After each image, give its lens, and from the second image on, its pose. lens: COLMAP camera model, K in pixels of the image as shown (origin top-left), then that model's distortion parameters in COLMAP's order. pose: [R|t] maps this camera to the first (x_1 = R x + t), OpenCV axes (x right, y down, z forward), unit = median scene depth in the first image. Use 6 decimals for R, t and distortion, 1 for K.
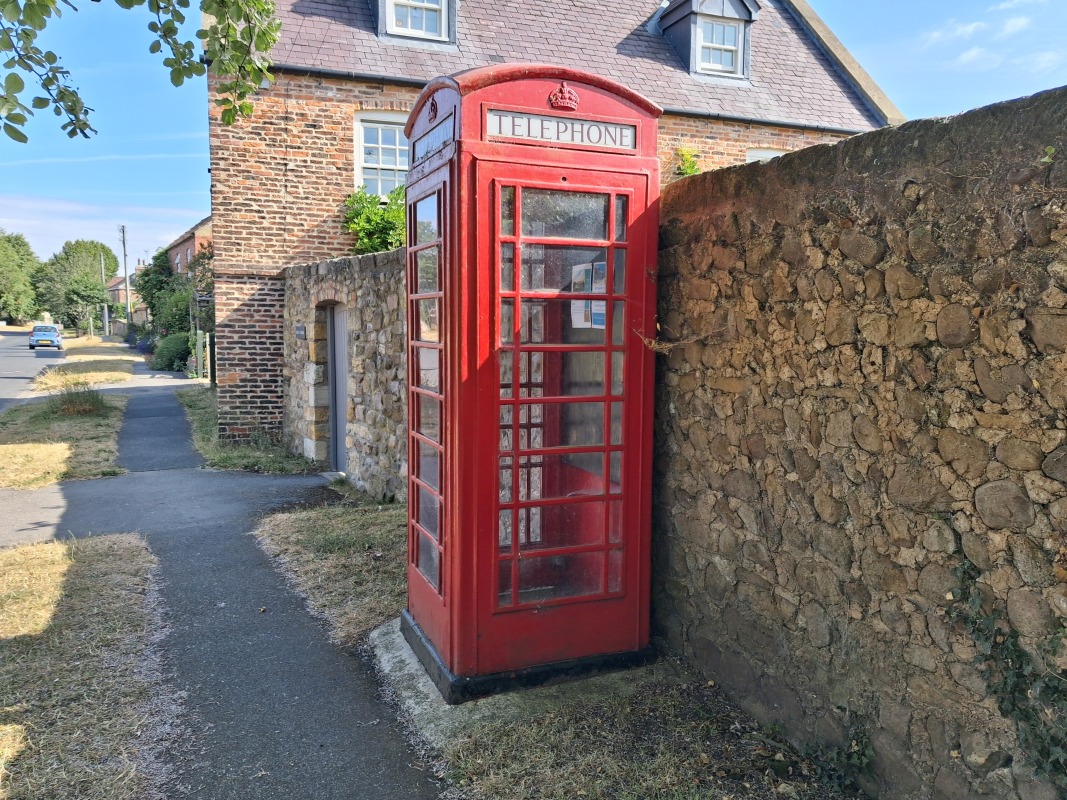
lens RADIAL K [[825.2, 0, 555.1], [0, 825.2, 406.0], [0, 0, 1]] dist [0.061177, -0.115332]
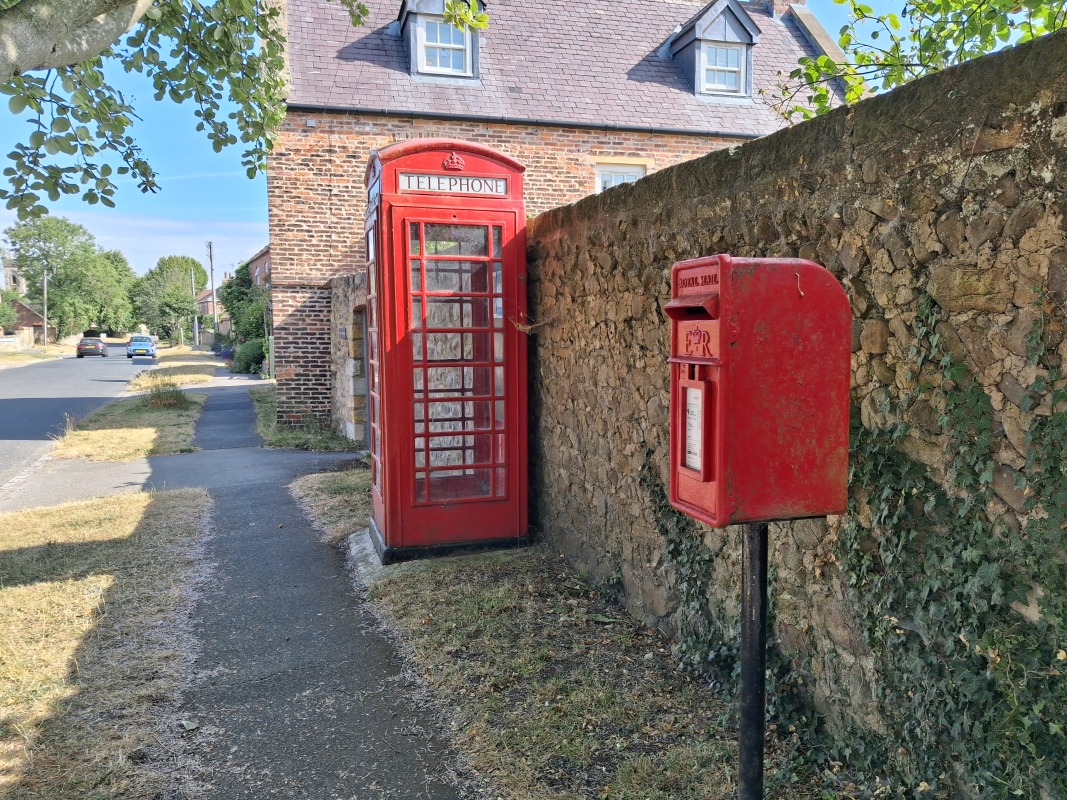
lens RADIAL K [[843.3, 0, 578.6], [0, 843.3, 420.5], [0, 0, 1]] dist [0.136353, -0.333170]
pose [[0.996736, -0.005868, -0.080518, 0.143386], [0.006329, 0.999965, 0.005467, 0.035563], [0.080483, -0.005959, 0.996738, -0.209457]]
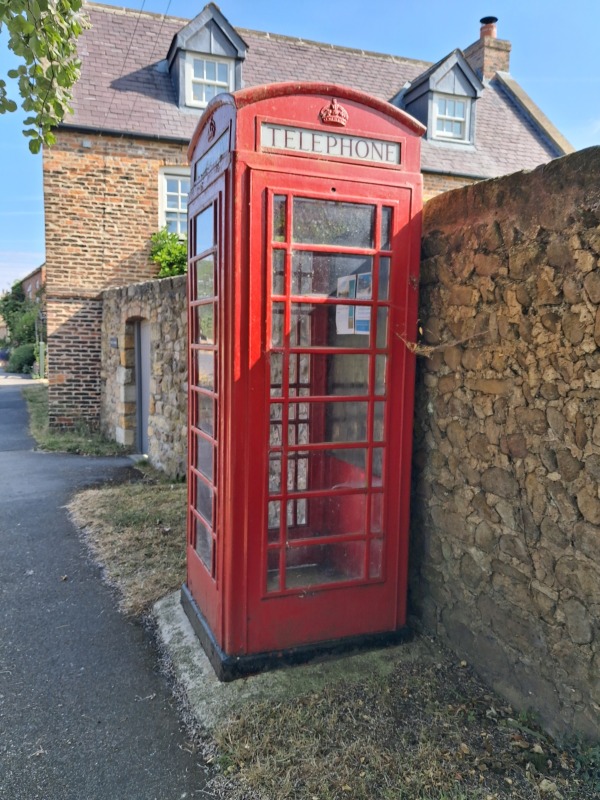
lens RADIAL K [[621.1, 0, 300.4], [0, 621.1, 409.4], [0, 0, 1]] dist [-0.000756, -0.000286]
pose [[0.999667, 0.011083, -0.023309, -0.003833], [-0.010848, 0.999889, 0.010182, -0.000737], [0.023419, -0.009926, 0.999676, 0.081831]]
